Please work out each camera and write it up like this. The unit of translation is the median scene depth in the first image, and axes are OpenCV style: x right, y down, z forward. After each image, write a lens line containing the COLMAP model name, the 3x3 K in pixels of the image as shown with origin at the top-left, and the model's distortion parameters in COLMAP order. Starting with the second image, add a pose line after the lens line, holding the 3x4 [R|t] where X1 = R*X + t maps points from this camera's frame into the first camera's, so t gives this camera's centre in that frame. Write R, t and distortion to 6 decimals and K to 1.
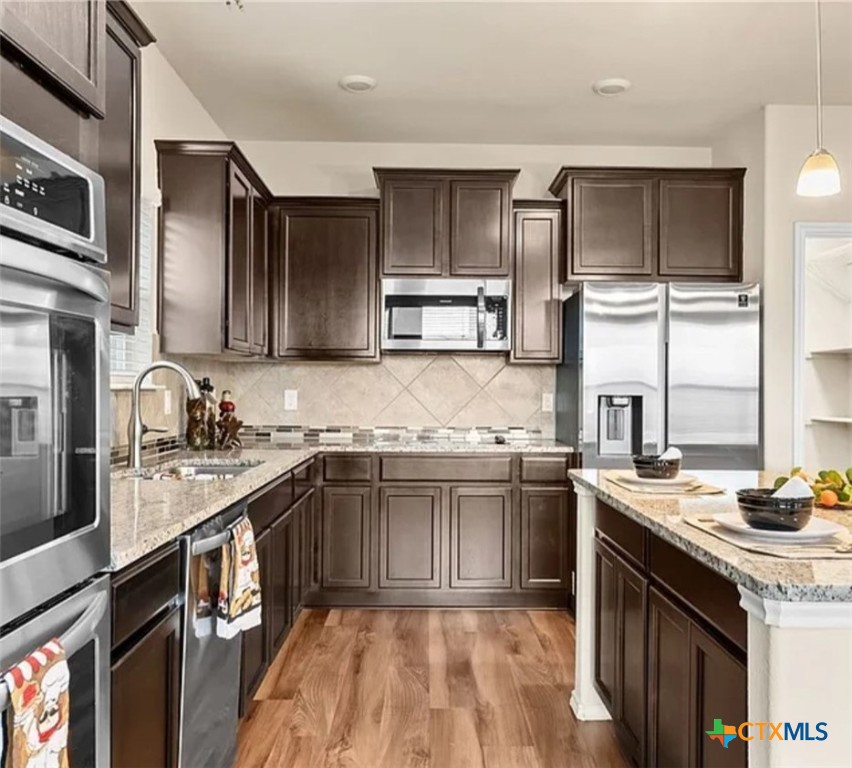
lens RADIAL K [[779.2, 0, 436.4], [0, 779.2, 384.4], [0, 0, 1]] dist [-0.004604, -0.000484]
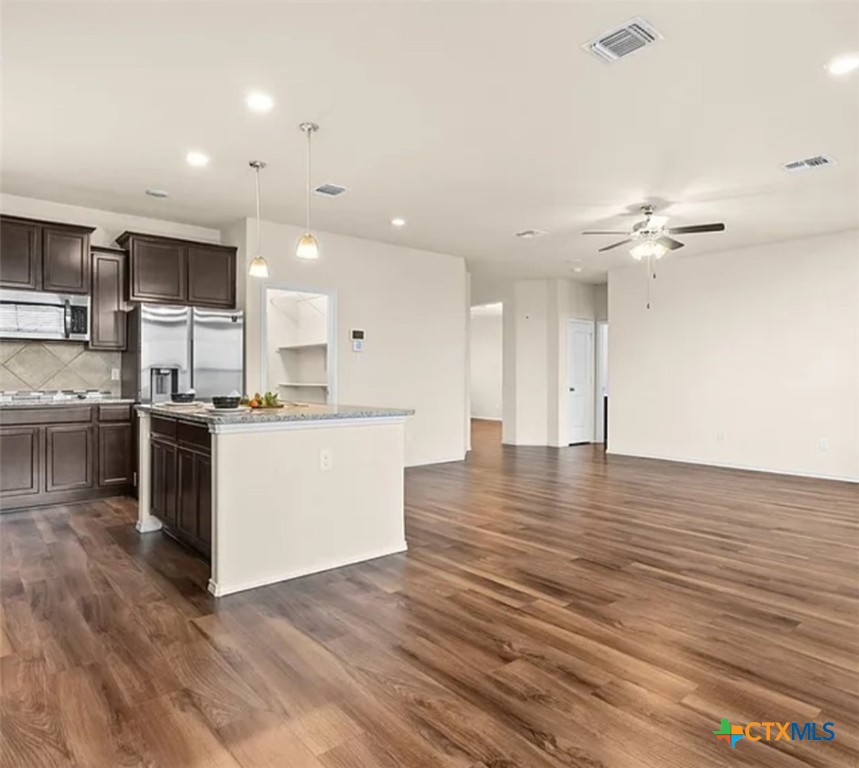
lens RADIAL K [[567.7, 0, 447.2], [0, 567.7, 378.8], [0, 0, 1]] dist [0.005603, 0.001886]
pose [[0.772080, -0.007293, 0.635484, -0.081656], [0.000529, 0.999941, 0.010832, 0.022346], [-0.635526, -0.008027, 0.772038, -0.370595]]
